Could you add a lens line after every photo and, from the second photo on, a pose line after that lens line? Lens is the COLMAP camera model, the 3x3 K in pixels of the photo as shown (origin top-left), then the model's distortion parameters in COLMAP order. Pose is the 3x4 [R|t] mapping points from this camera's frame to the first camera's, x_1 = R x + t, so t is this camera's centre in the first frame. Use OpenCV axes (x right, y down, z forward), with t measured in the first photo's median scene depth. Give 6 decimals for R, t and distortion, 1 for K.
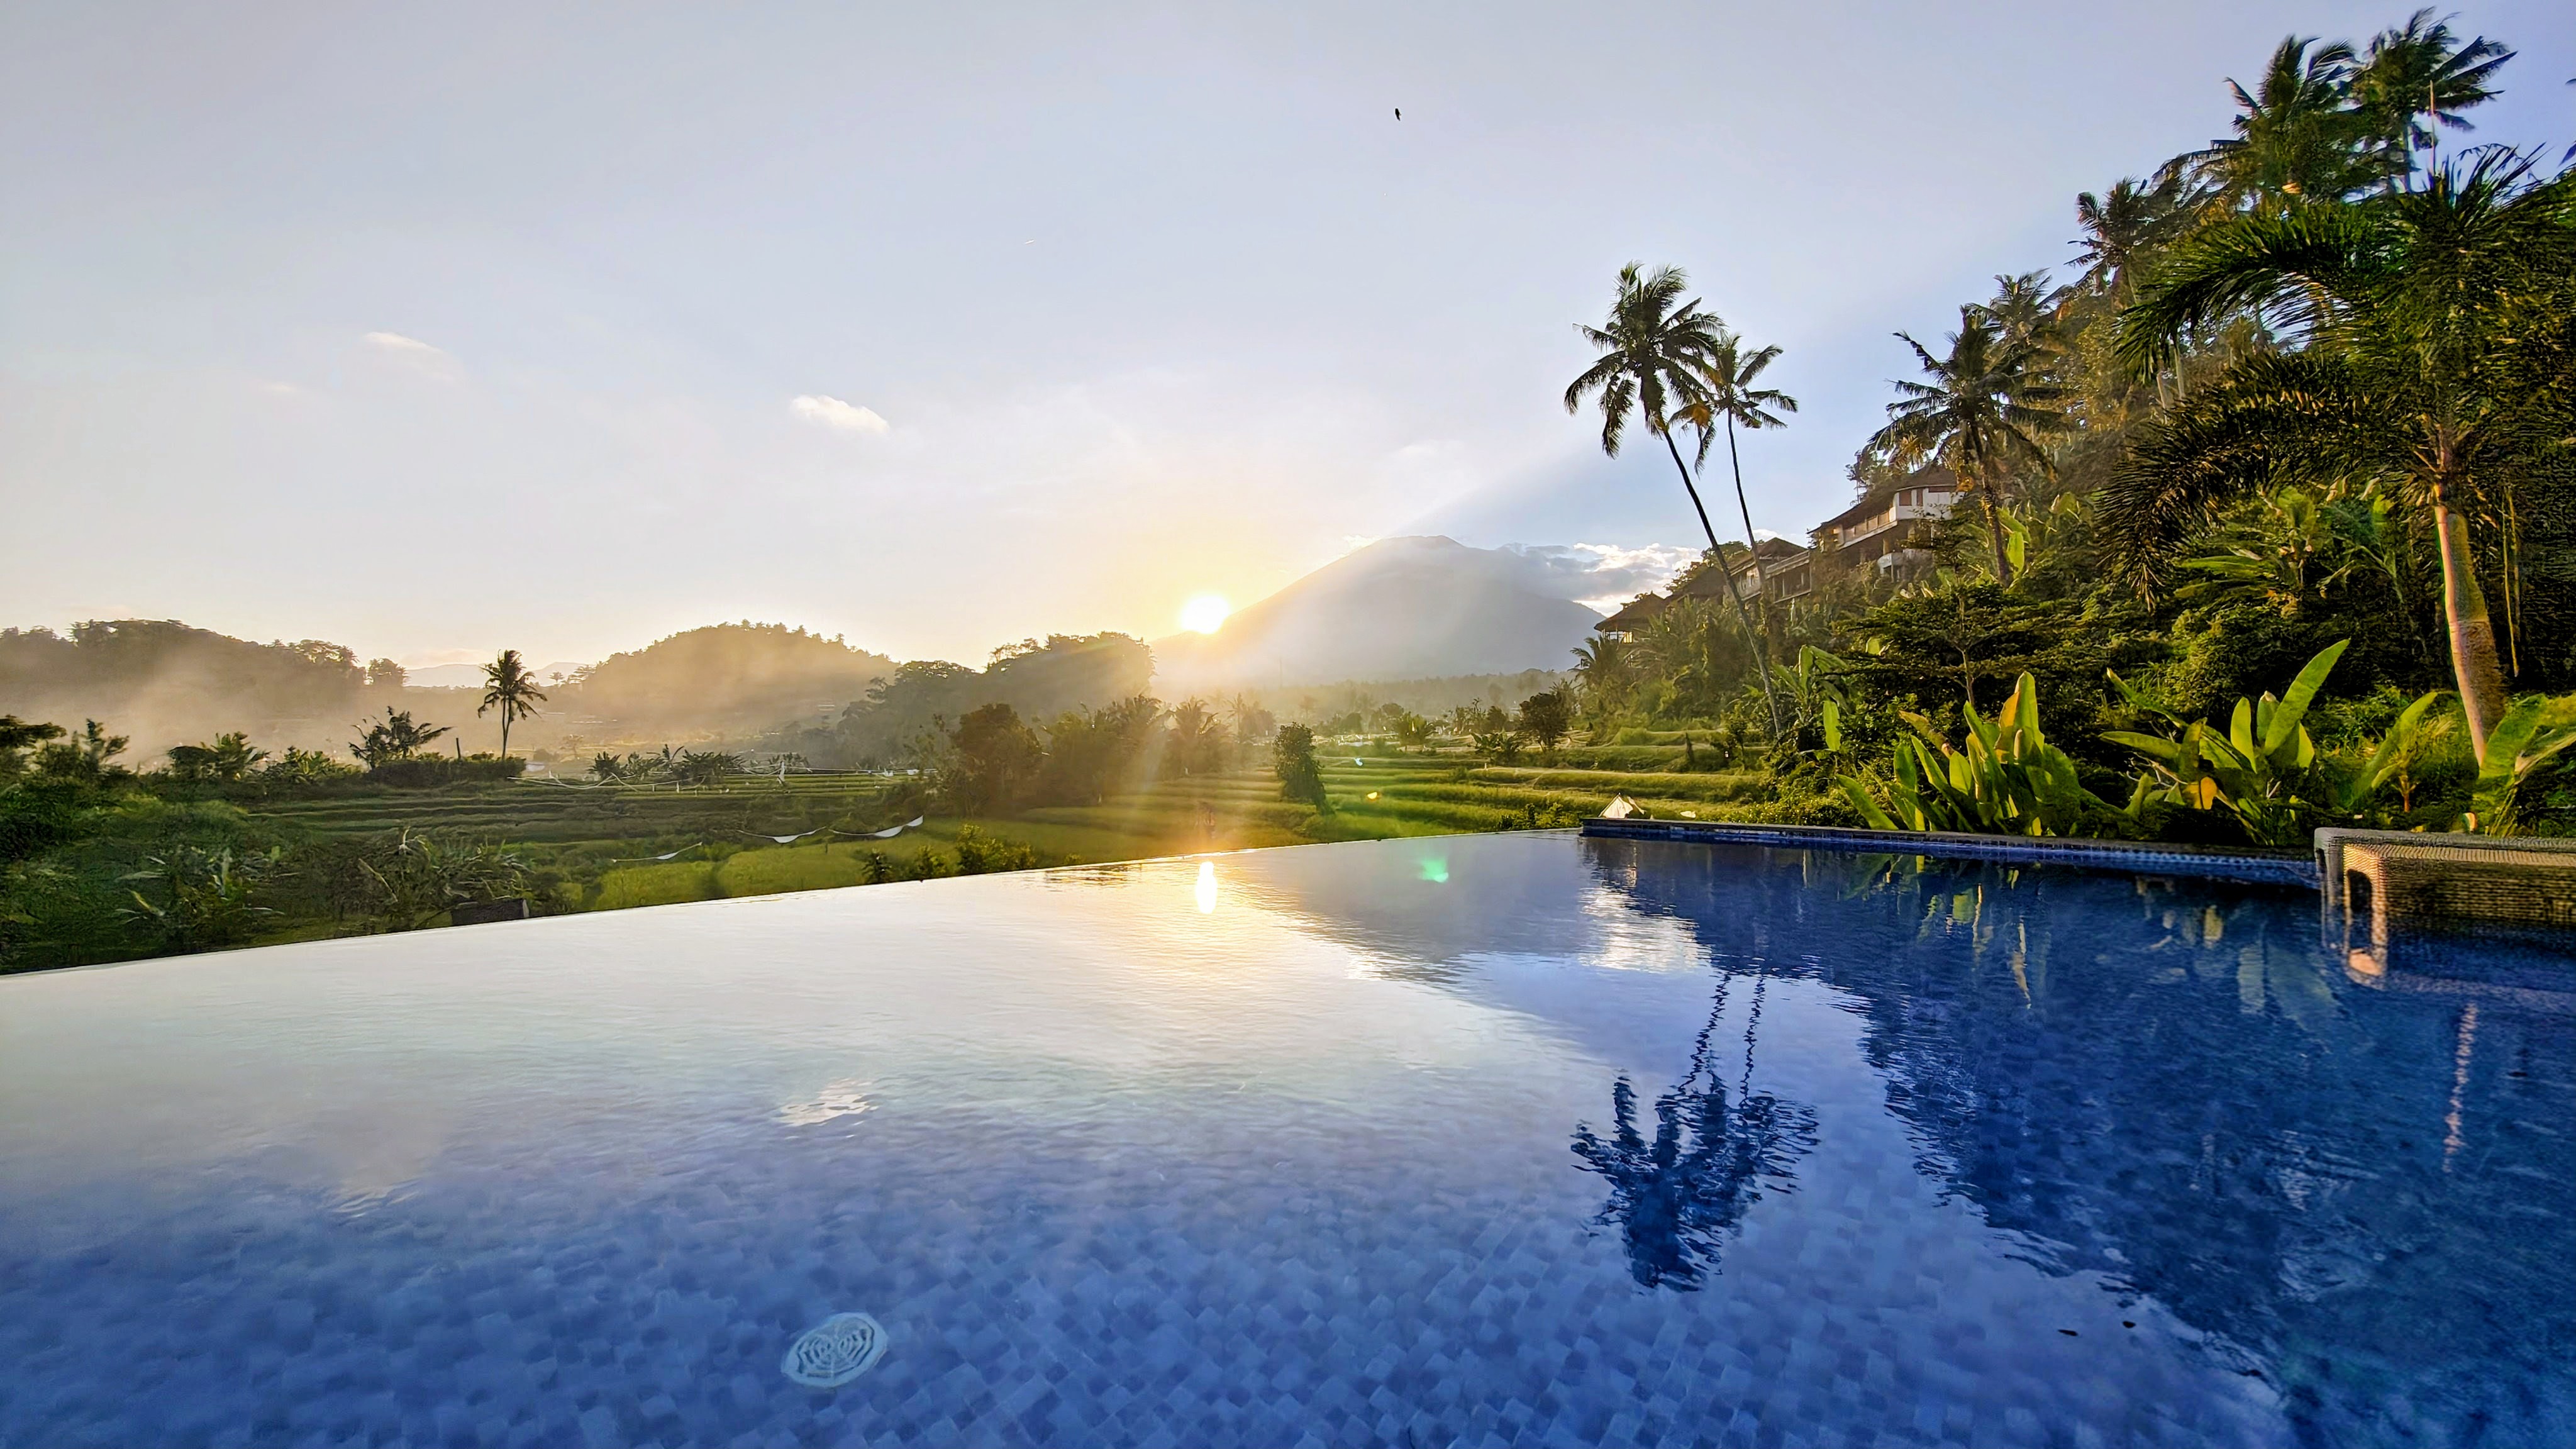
lens RADIAL K [[977.0, 0, 1303.0], [0, 977.0, 715.4], [0, 0, 1]] dist [-0.002563, 0.000112]
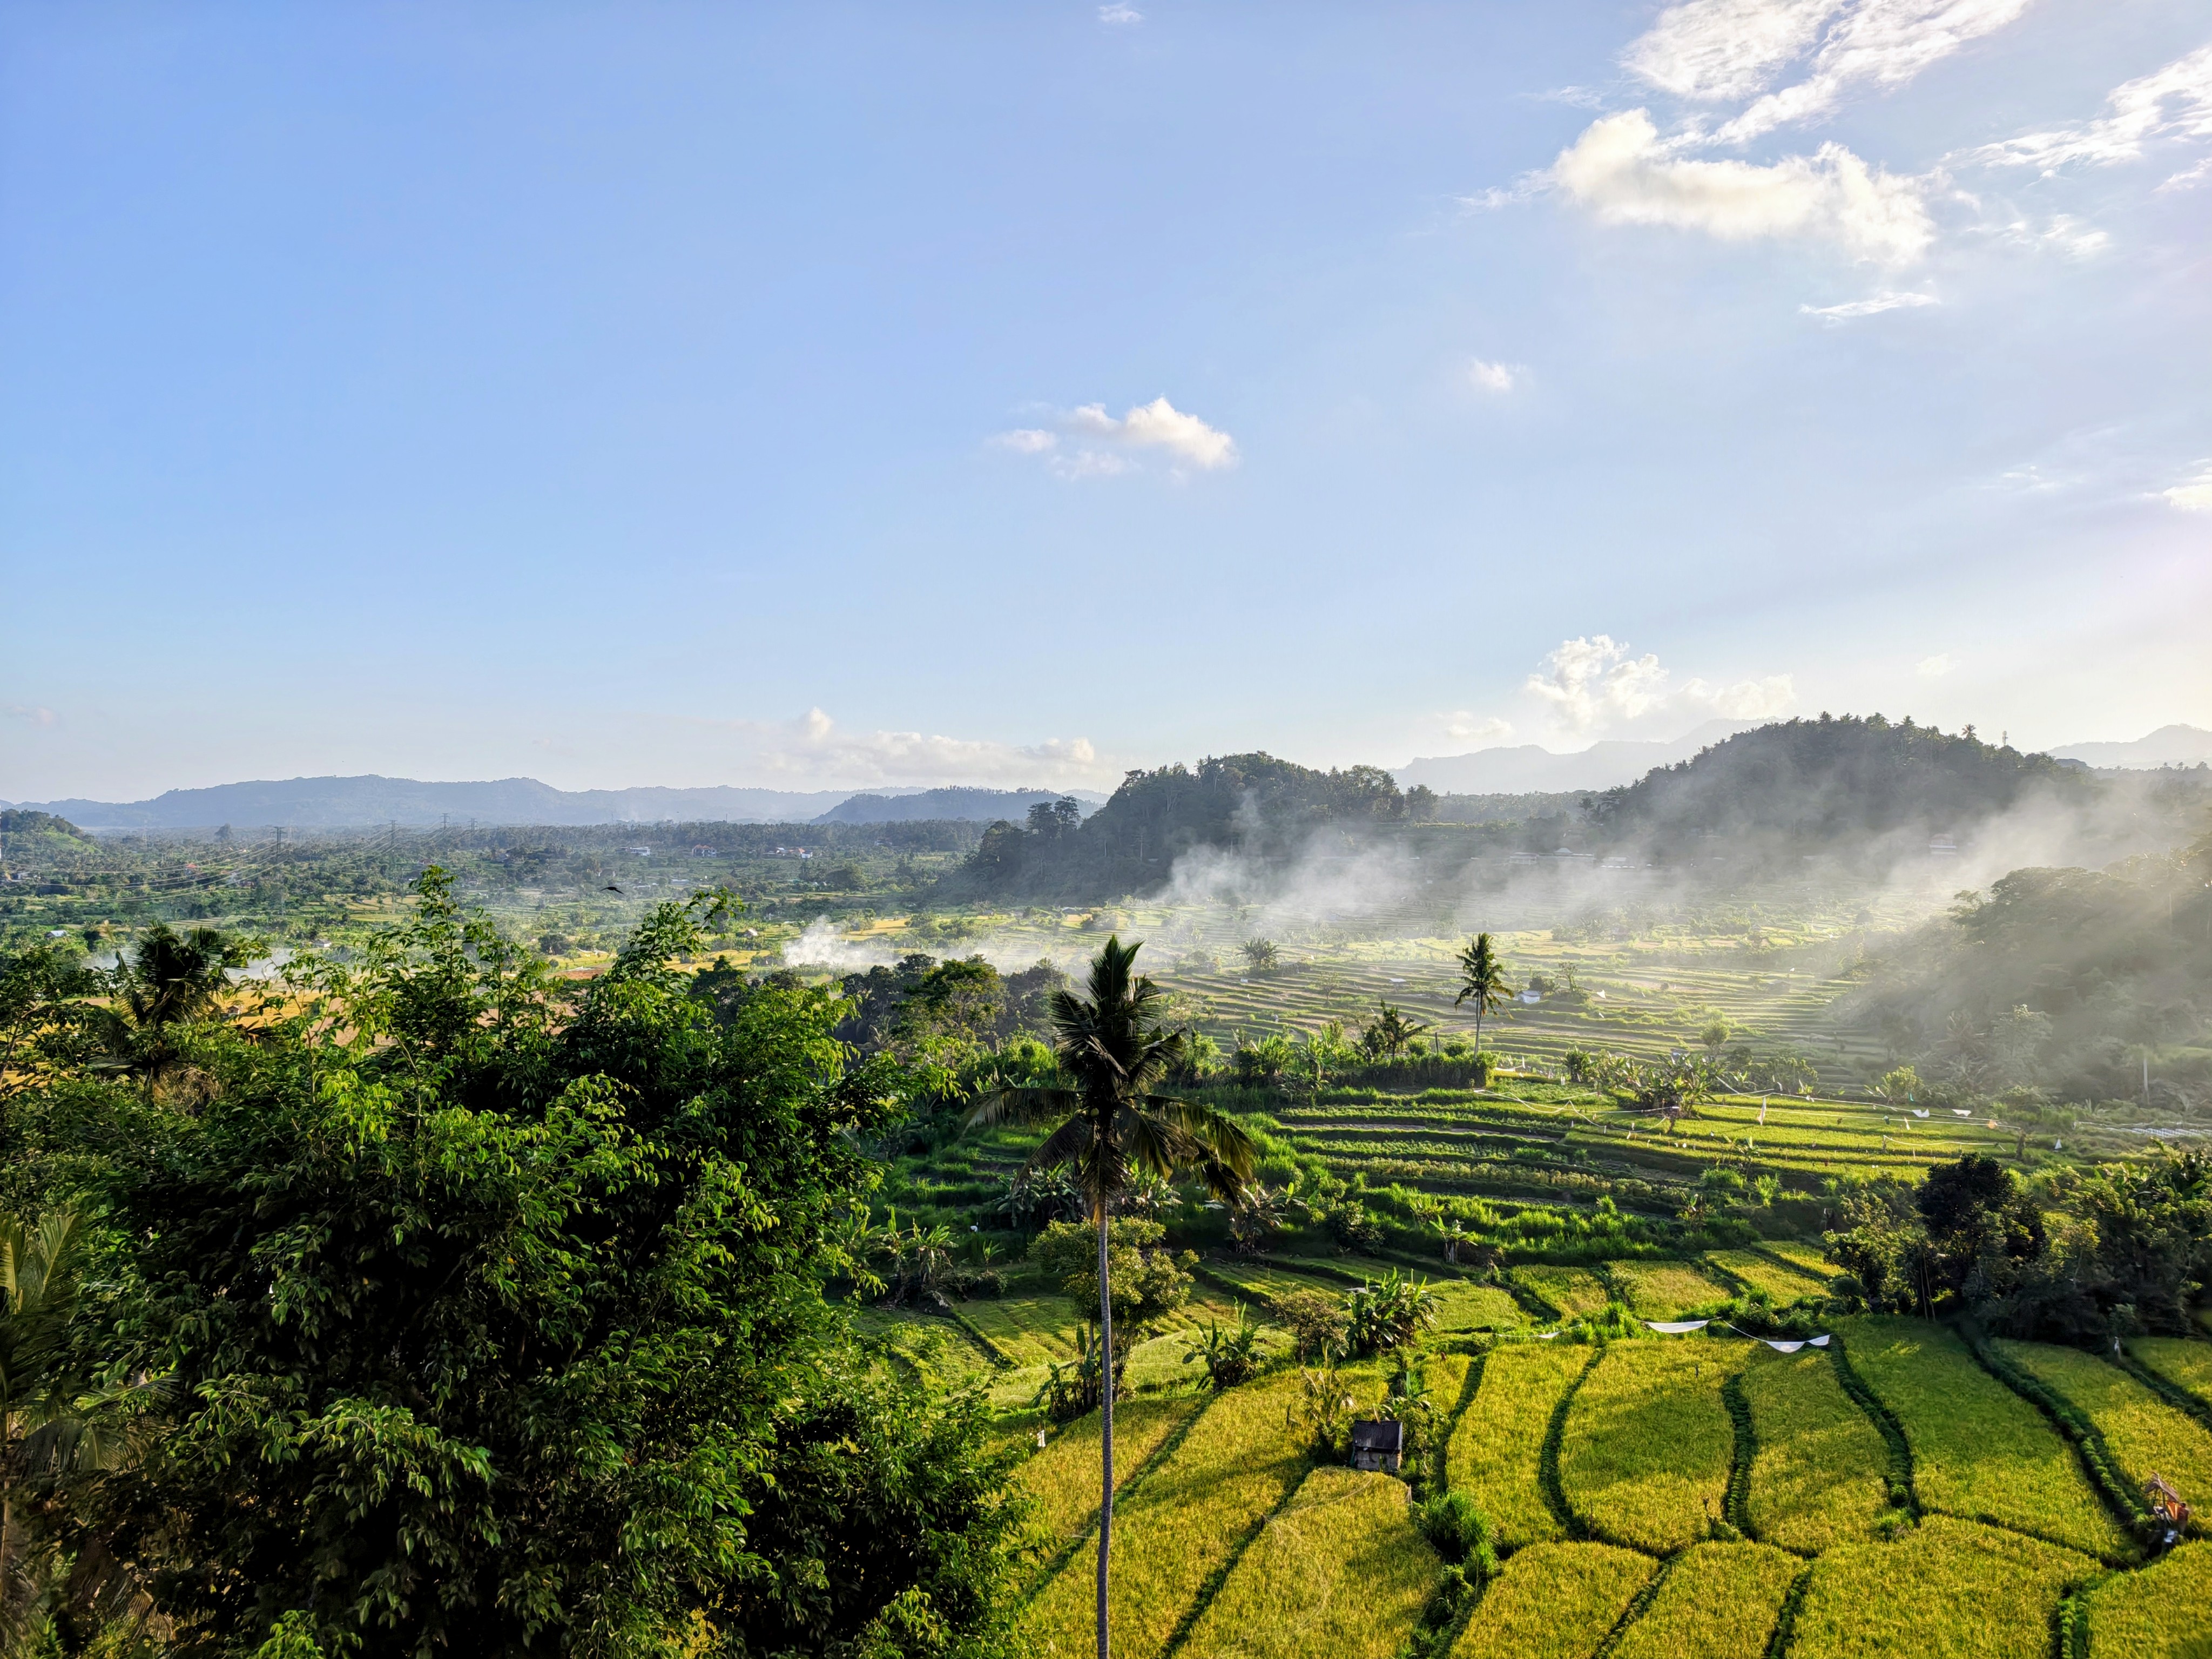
lens RADIAL K [[1536.3, 0, 1064.5], [0, 1536.3, 836.9], [0, 0, 1]] dist [0.091594, -0.155552]
pose [[0.548631, 0.019154, -0.835845, 0.248968], [0.001924, 0.999706, 0.024173, -0.257330], [0.836062, -0.014870, 0.548433, -0.170256]]
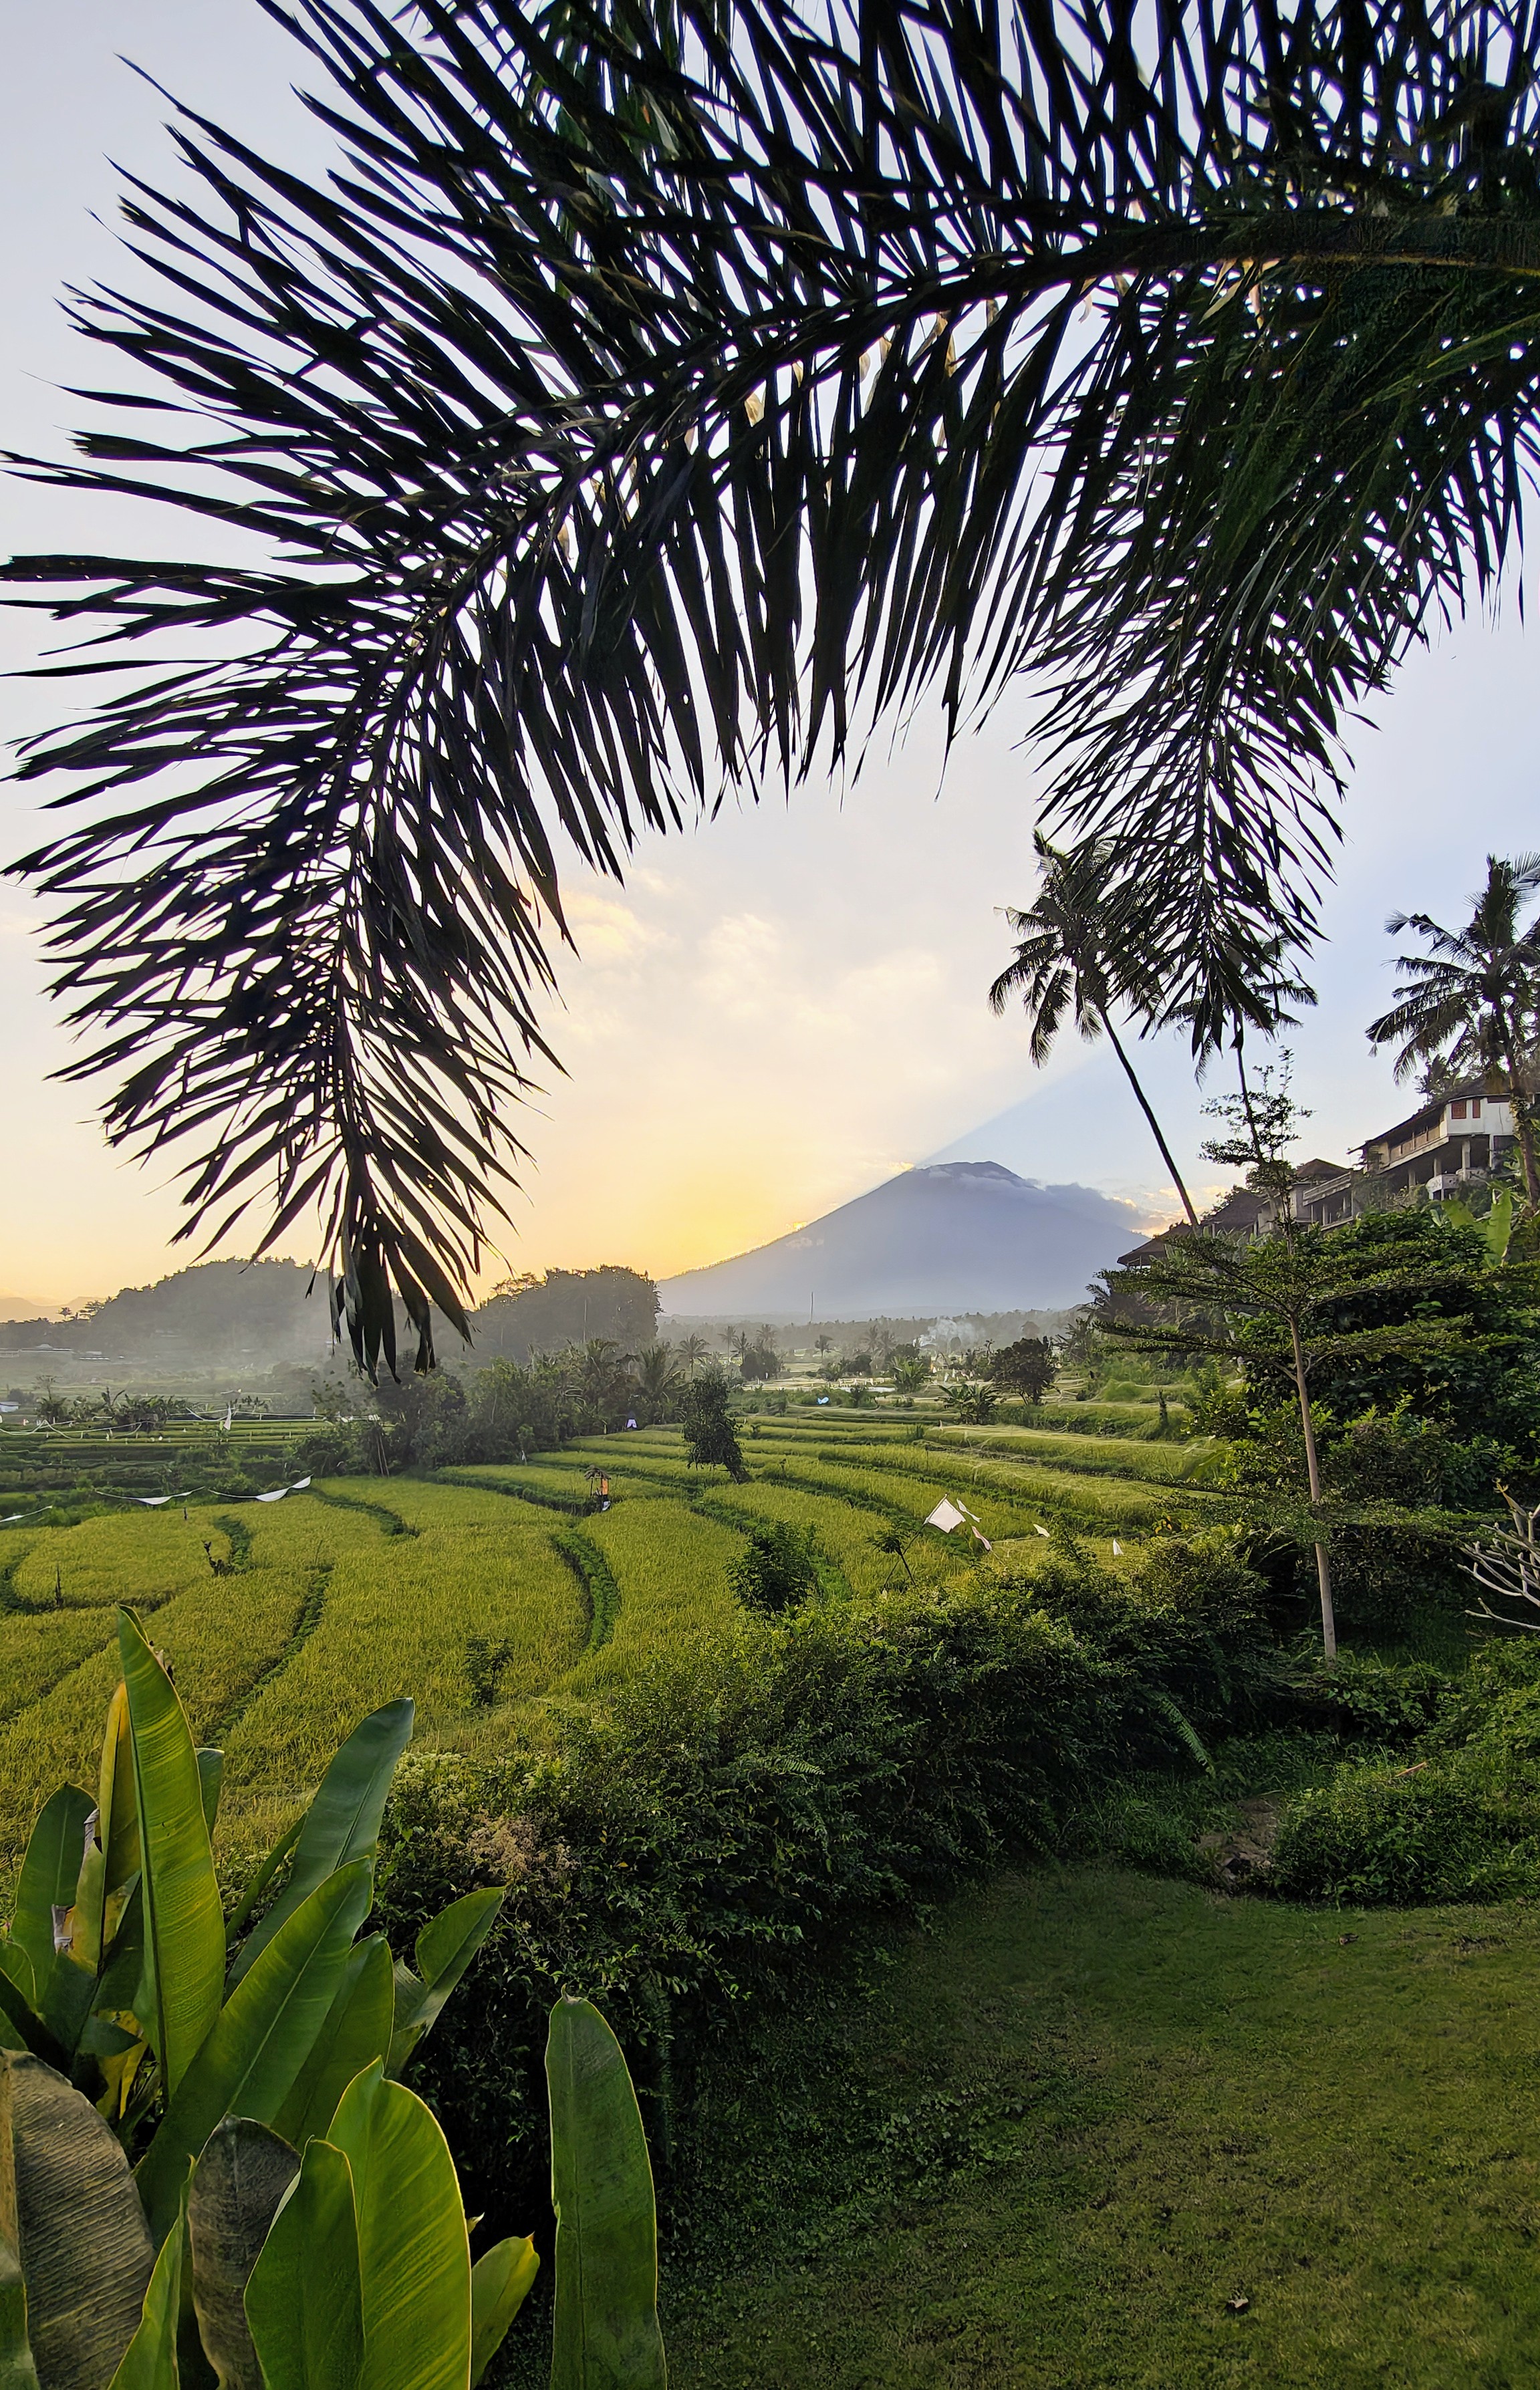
lens RADIAL K [[1036.3, 0, 776.8], [0, 1036.3, 1336.3], [0, 0, 1]] dist [-0.002650, -0.000079]
pose [[0.998018, 0.001665, -0.062909, 0.073563], [-0.002636, 0.999879, -0.015352, -0.008810], [0.062876, 0.015487, 0.997901, 0.058164]]
